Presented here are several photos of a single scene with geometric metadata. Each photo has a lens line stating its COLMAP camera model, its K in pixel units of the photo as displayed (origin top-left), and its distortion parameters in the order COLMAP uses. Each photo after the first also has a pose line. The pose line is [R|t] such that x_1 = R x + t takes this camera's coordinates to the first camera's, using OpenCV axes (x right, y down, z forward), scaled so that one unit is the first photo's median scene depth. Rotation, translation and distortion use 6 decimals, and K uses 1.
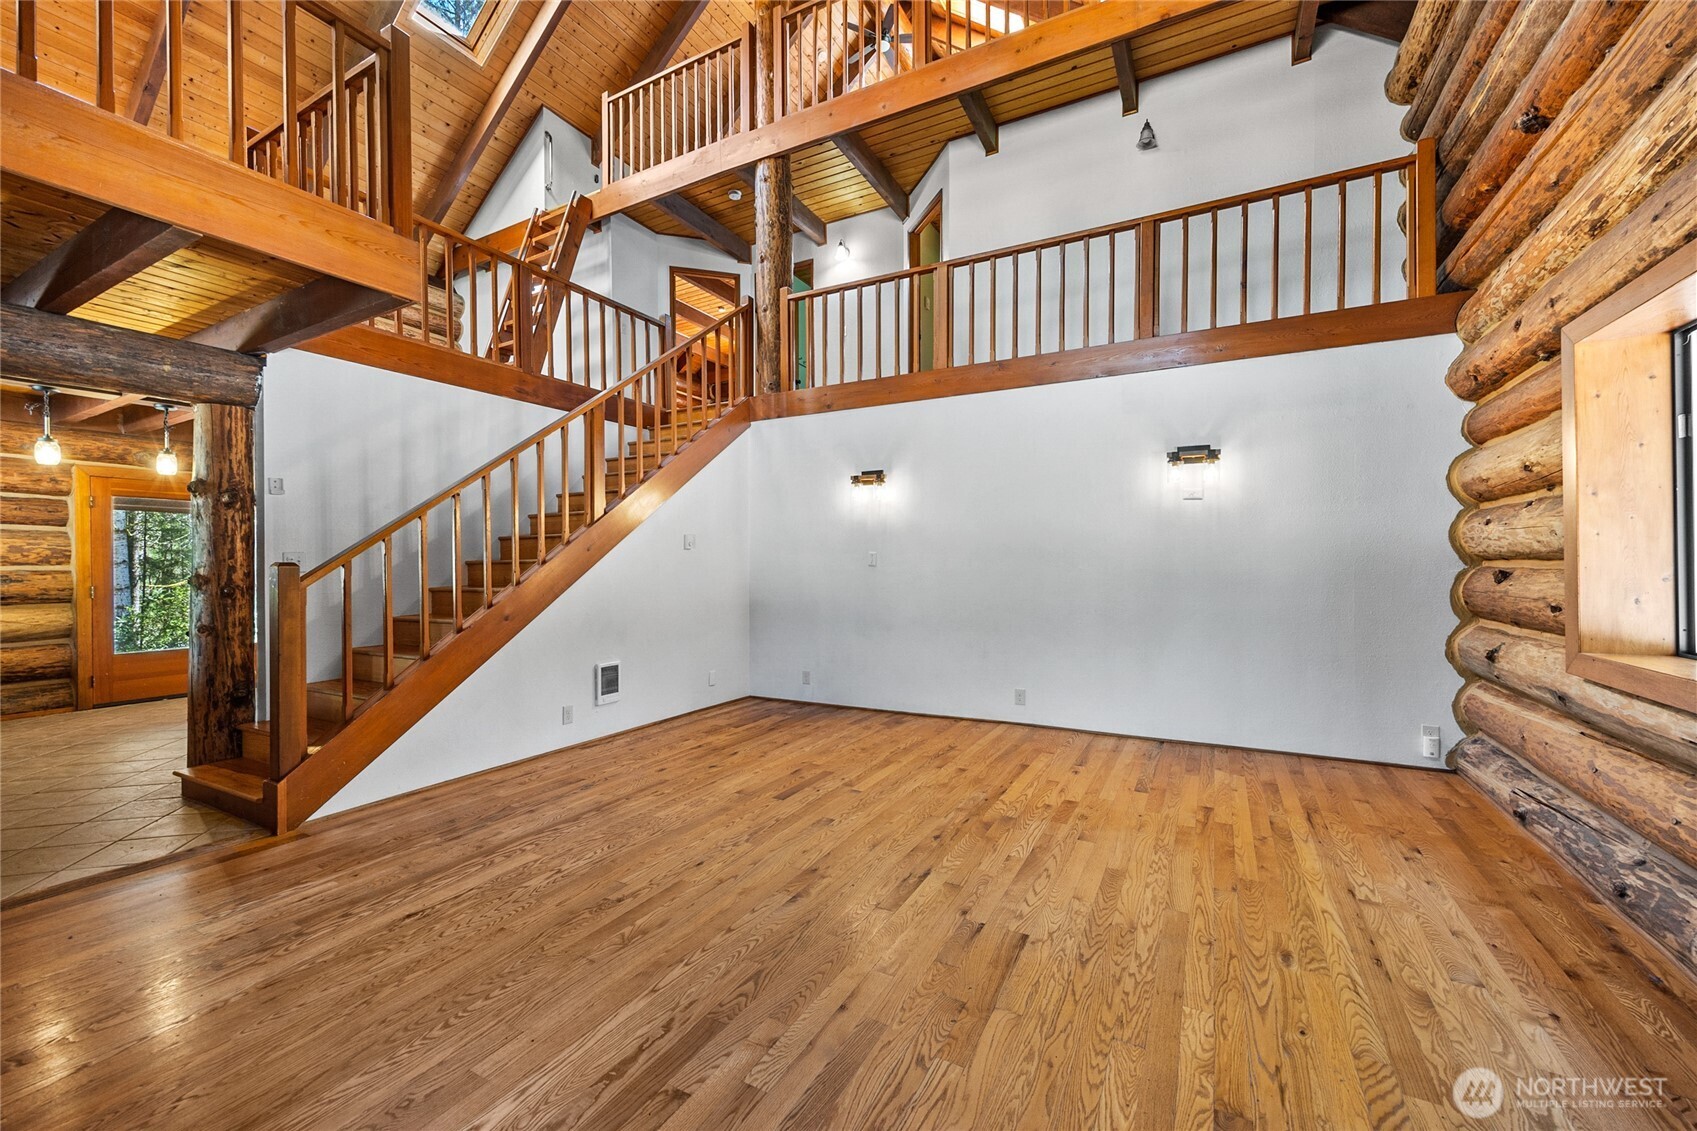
lens RADIAL K [[681.6, 0, 844.0], [0, 681.6, 567.8], [0, 0, 1]] dist [0.010939, -0.001691]
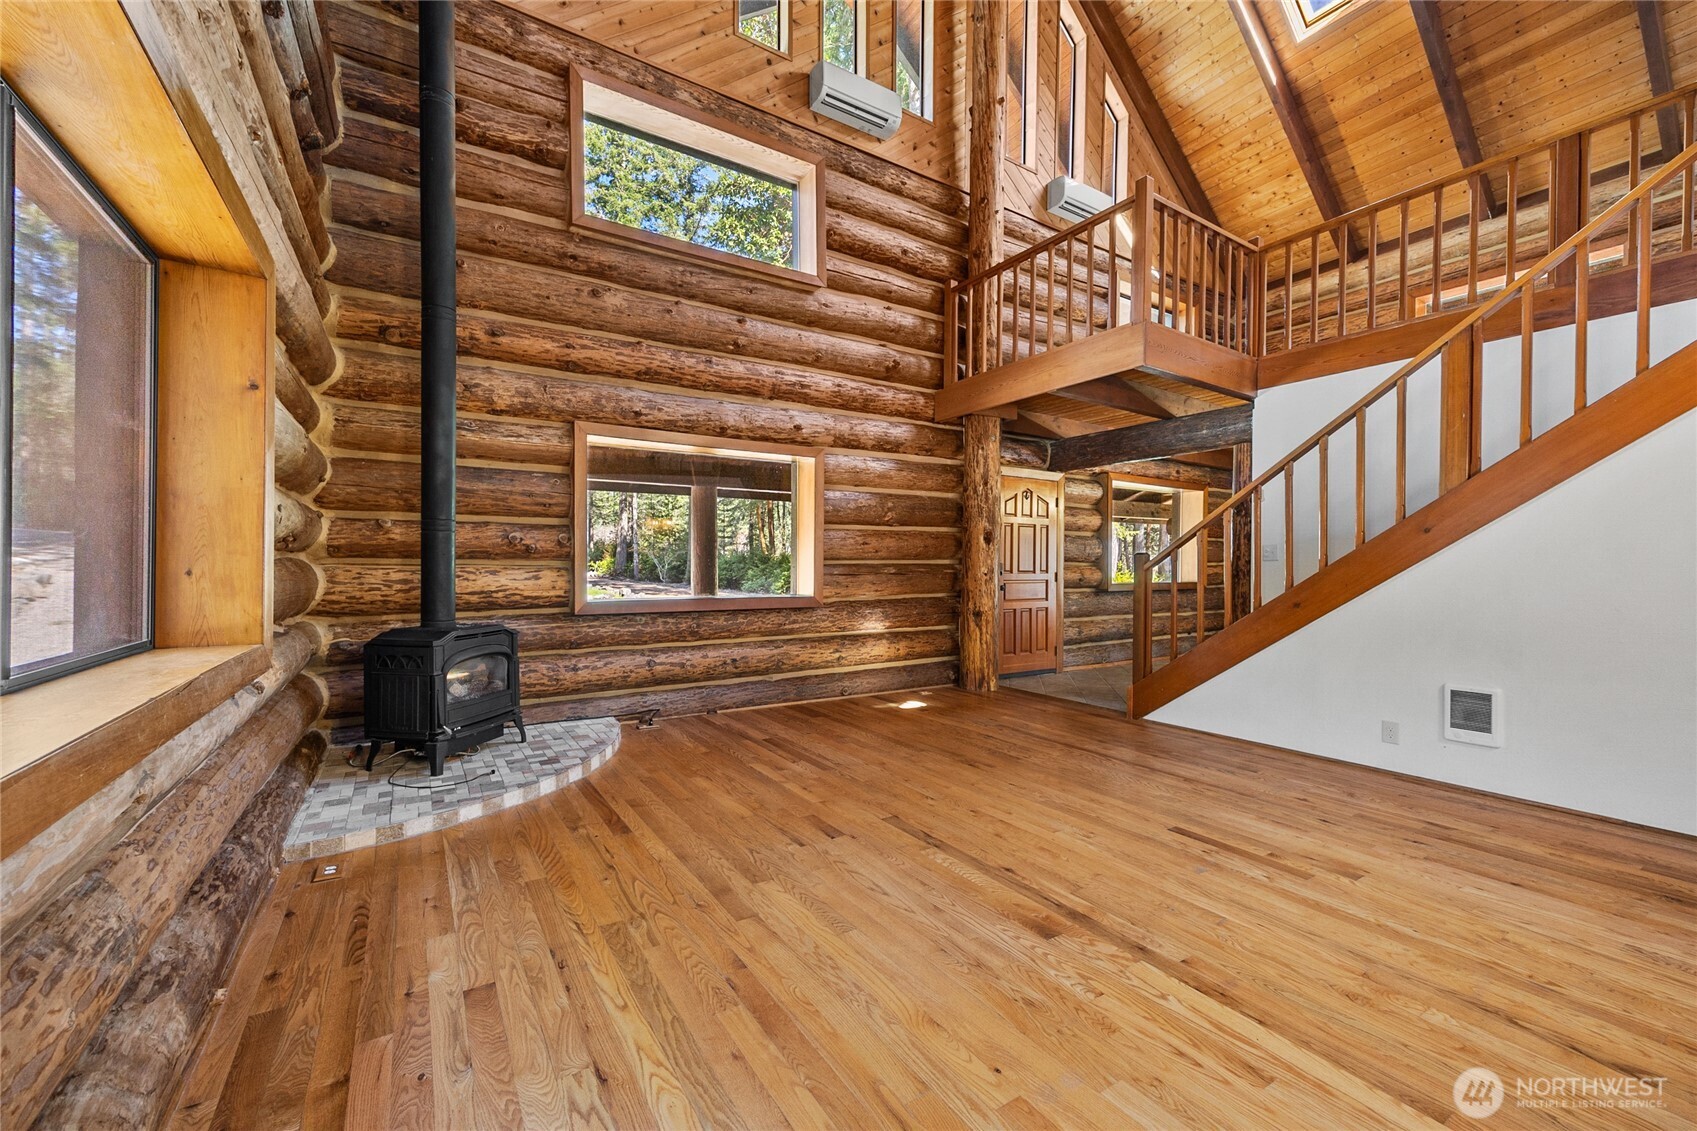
lens RADIAL K [[681.6, 0, 840.5], [0, 681.6, 567.3], [0, 0, 1]] dist [0.010939, -0.001691]
pose [[-0.486643, 0.004988, -0.873587, 0.649983], [-0.006797, 0.999932, 0.009495, 0.011852], [0.873575, 0.010559, -0.486576, 0.824479]]
